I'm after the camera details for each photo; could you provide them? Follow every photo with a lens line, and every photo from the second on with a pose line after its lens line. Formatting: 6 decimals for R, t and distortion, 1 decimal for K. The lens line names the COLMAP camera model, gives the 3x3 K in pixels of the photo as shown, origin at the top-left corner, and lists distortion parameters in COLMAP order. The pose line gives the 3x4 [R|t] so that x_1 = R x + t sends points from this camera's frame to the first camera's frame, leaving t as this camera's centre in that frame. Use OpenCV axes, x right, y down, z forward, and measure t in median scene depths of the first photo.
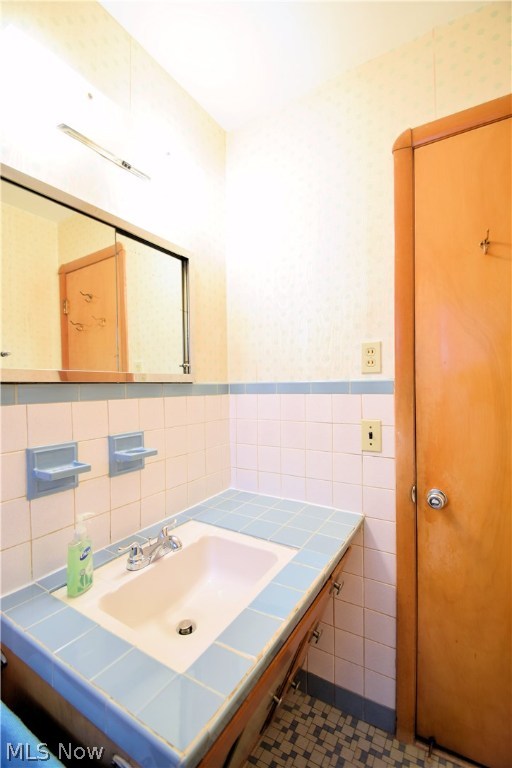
lens RADIAL K [[337.6, 0, 255.3], [0, 337.6, 390.2], [0, 0, 1]] dist [0.020424, -0.016045]
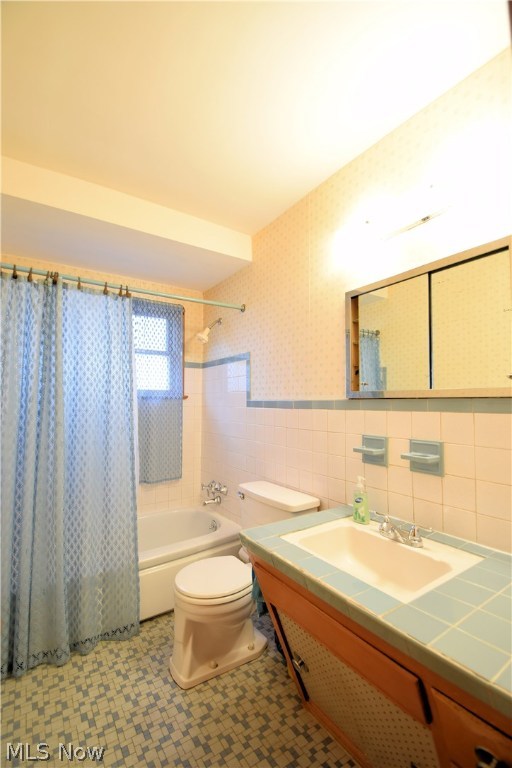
lens RADIAL K [[337.6, 0, 255.3], [0, 337.6, 390.2], [0, 0, 1]] dist [0.020424, -0.016045]
pose [[-0.415097, -0.014145, -0.909667, 1.022749], [-0.003793, 0.999897, -0.013817, -0.033327], [0.909769, -0.002285, -0.415108, 1.004550]]
